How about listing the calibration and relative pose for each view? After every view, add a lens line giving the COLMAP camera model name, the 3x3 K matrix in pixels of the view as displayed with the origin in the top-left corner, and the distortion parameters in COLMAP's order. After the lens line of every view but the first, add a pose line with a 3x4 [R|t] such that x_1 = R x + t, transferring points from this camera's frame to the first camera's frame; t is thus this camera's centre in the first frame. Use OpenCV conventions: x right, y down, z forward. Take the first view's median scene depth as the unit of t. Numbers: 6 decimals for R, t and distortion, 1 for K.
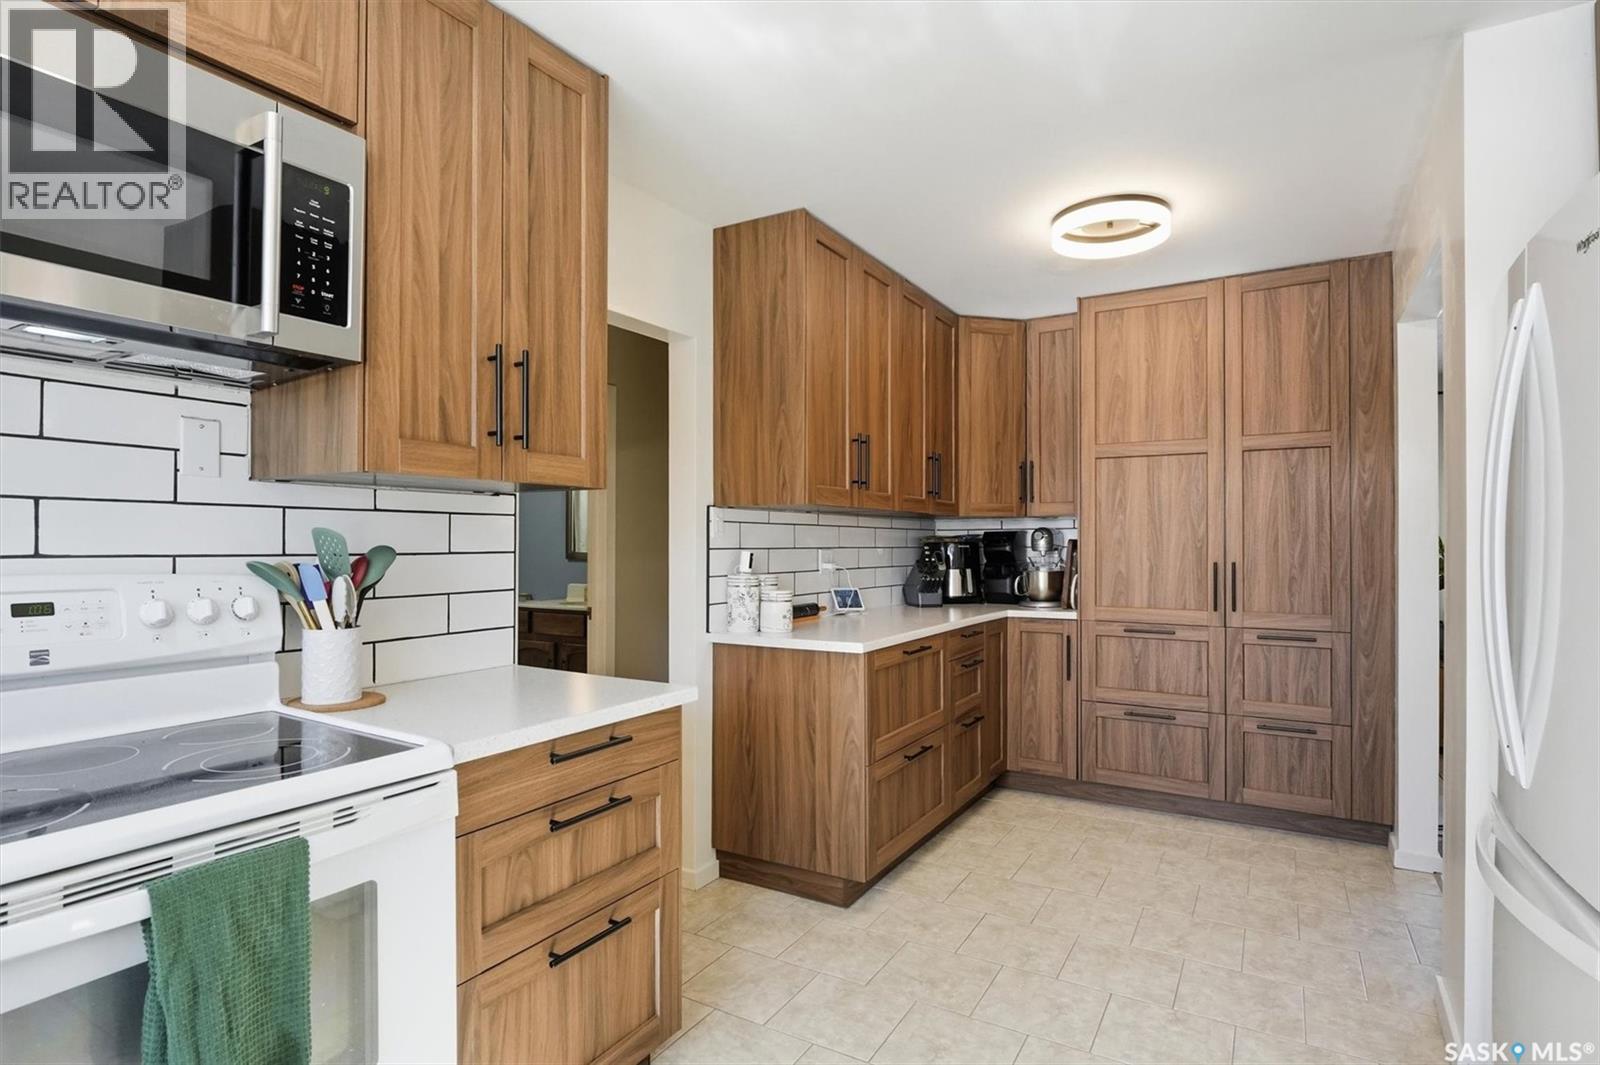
lens RADIAL K [[842.4, 0, 803.9], [0, 842.4, 533.4], [0, 0, 1]] dist [0.001588, -0.001534]
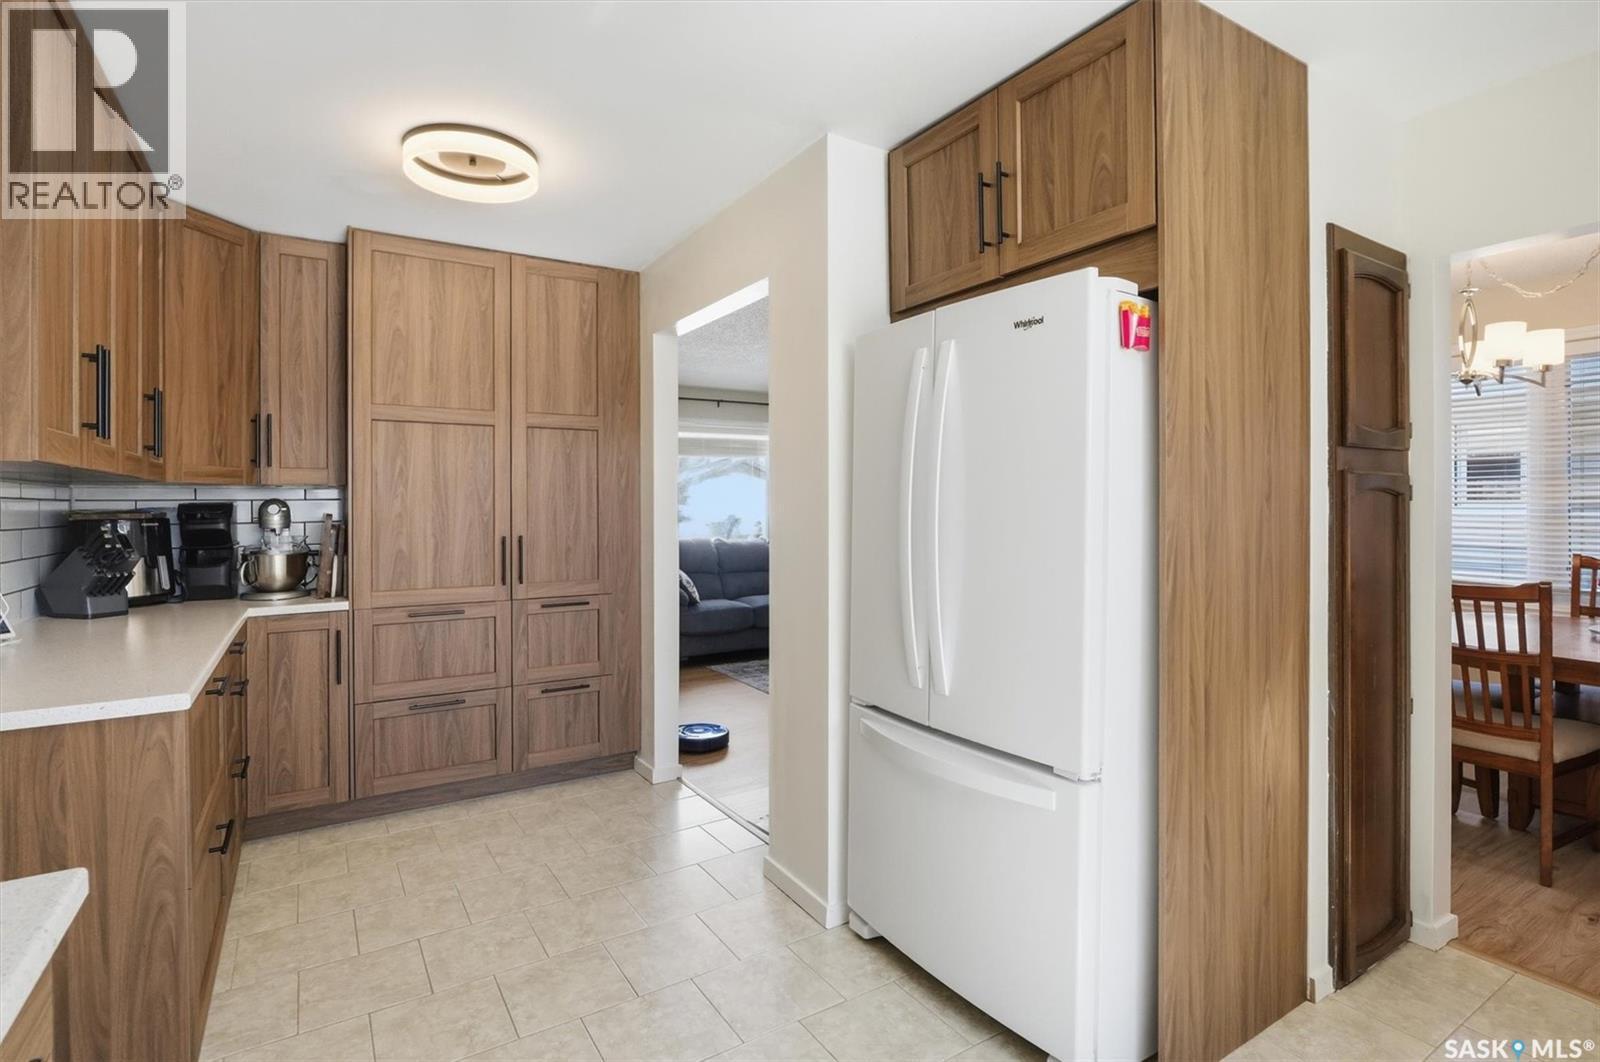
lens RADIAL K [[782.3, 0, 824.8], [0, 782.3, 504.0], [0, 0, 1]] dist [-0.019862, 0.002701]
pose [[0.443919, 0.001243, 0.896066, -0.169420], [-0.005904, 0.999981, 0.001538, -0.007606], [-0.896047, -0.005973, 0.443919, 0.250243]]
